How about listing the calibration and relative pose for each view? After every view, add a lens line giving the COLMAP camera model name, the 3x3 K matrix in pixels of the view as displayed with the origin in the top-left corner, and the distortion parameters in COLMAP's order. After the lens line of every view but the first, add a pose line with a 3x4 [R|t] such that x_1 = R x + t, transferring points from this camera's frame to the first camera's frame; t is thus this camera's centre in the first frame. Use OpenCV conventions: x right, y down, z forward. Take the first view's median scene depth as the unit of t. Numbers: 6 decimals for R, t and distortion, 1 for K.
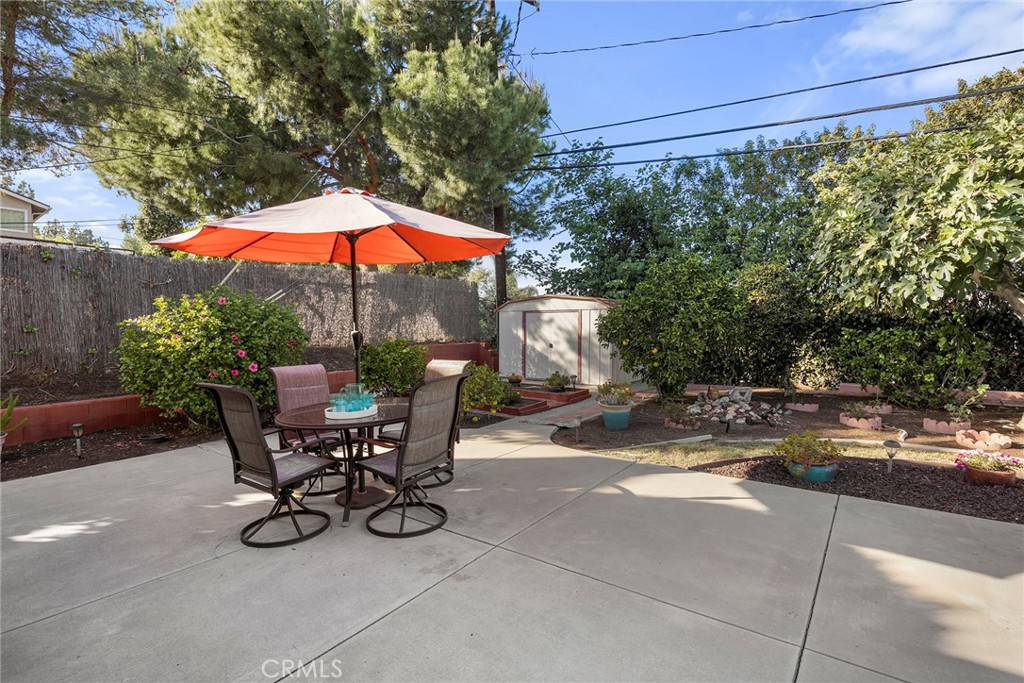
lens RADIAL K [[481.6, 0, 511.1], [0, 481.6, 337.4], [0, 0, 1]] dist [-0.005876, -0.001008]
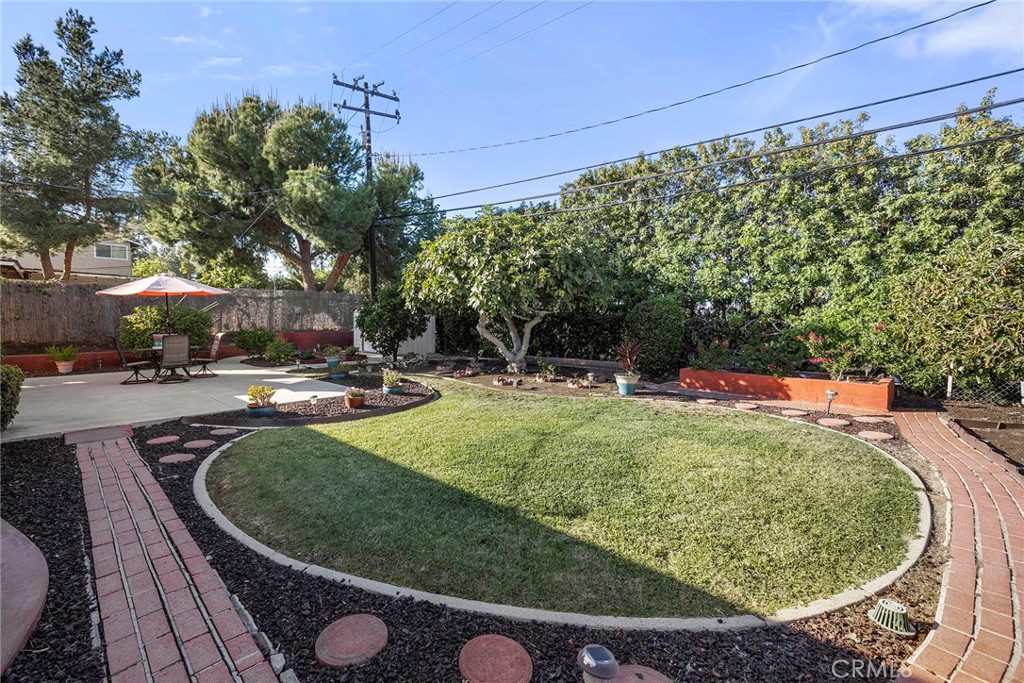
lens RADIAL K [[407.9, 0, 485.4], [0, 407.9, 344.6], [0, 0, 1]] dist [-0.010938, -0.000314]
pose [[0.993277, 0.013281, -0.115001, 1.035366], [-0.009554, 0.999413, 0.032899, 0.015428], [0.115371, -0.031580, 0.992820, -0.677213]]
